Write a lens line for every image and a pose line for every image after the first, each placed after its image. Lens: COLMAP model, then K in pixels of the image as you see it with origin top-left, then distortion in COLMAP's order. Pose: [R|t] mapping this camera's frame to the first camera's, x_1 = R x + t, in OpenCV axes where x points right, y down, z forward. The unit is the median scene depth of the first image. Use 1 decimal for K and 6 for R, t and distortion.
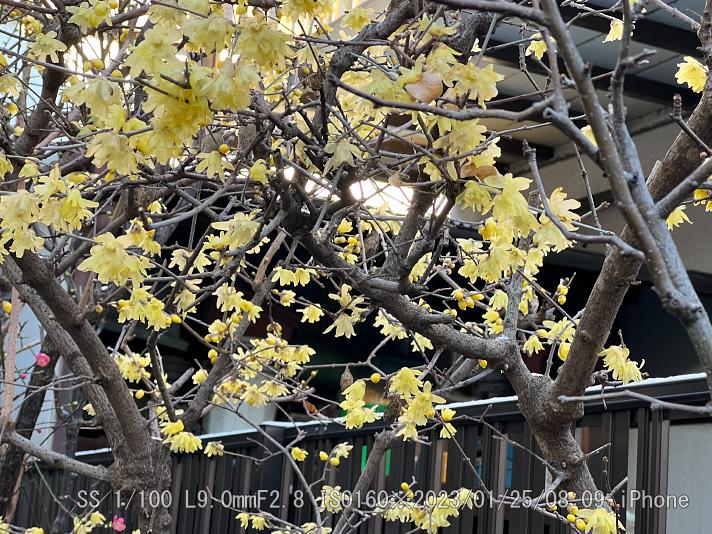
lens RADIAL K [[1601.8, 0, 356.0], [0, 1601.8, 267.0], [0, 0, 1]] dist [-0.103019, 3.273053]
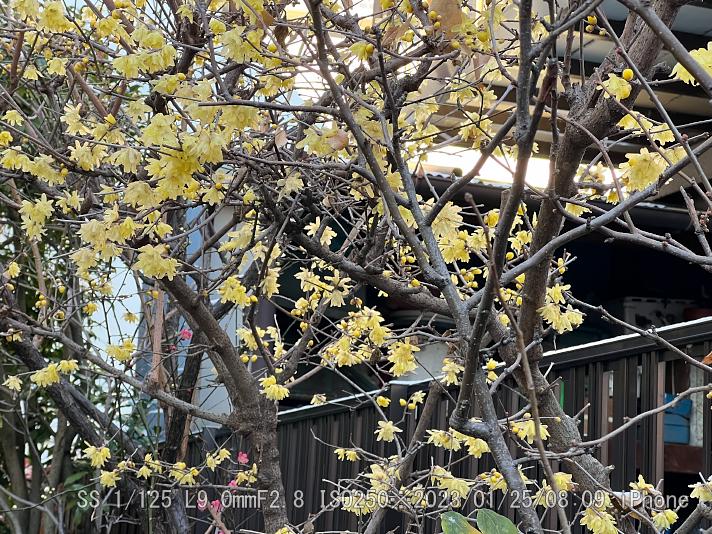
lens RADIAL K [[1601.8, 0, 356.0], [0, 1601.8, 267.0], [0, 0, 1]] dist [-0.103019, 3.273053]
pose [[0.987233, -0.047245, -0.152115, 0.159875], [0.049409, 0.998724, 0.010478, -0.003586], [0.151426, -0.017860, 0.988307, -0.283409]]
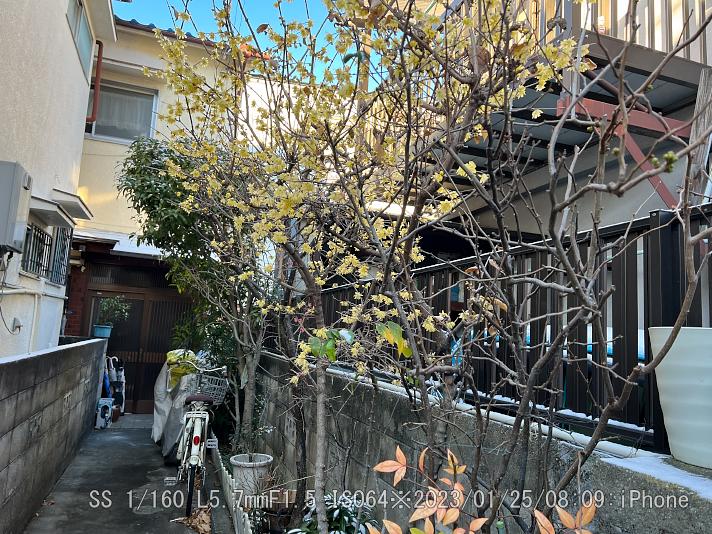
lens RADIAL K [[531.5, 0, 356.0], [0, 531.5, 267.0], [0, 0, 1]] dist [0.075721, -0.071650]
pose [[0.989651, -0.034490, -0.139291, 0.157282], [0.042724, 0.997485, 0.056562, 0.002210], [0.136990, -0.061928, 0.988635, -0.263052]]
